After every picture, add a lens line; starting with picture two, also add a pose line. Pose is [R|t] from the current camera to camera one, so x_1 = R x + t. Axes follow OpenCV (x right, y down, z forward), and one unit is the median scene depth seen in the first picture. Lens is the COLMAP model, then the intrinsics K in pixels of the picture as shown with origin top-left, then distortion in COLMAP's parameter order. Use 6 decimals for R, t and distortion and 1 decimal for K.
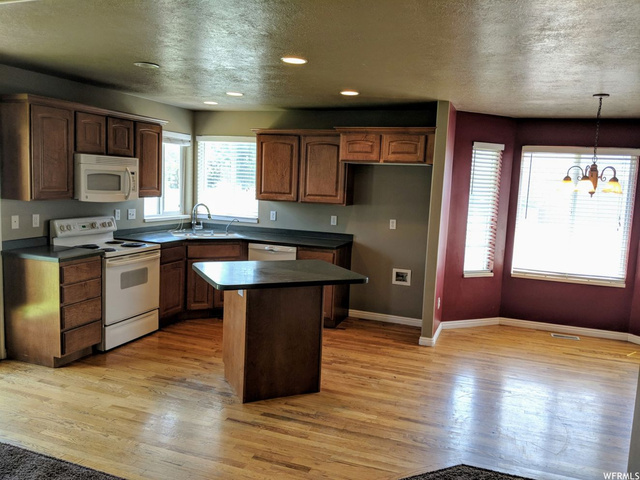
lens RADIAL K [[517.0, 0, 321.3], [0, 517.0, 239.5], [0, 0, 1]] dist [0.001132, -0.012442]
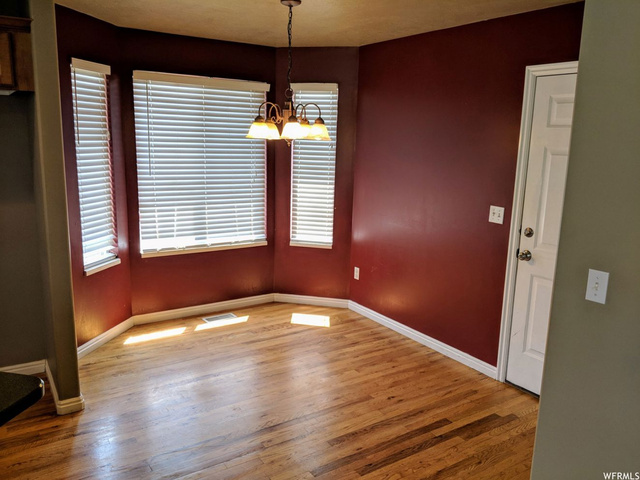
lens RADIAL K [[517.0, 0, 316.7], [0, 517.0, 241.0], [0, 0, 1]] dist [0.001132, -0.012442]
pose [[0.600869, -0.184063, 0.777867, -0.046009], [0.091692, 0.982575, 0.161674, -0.048311], [-0.794071, -0.025821, 0.607276, 0.397535]]
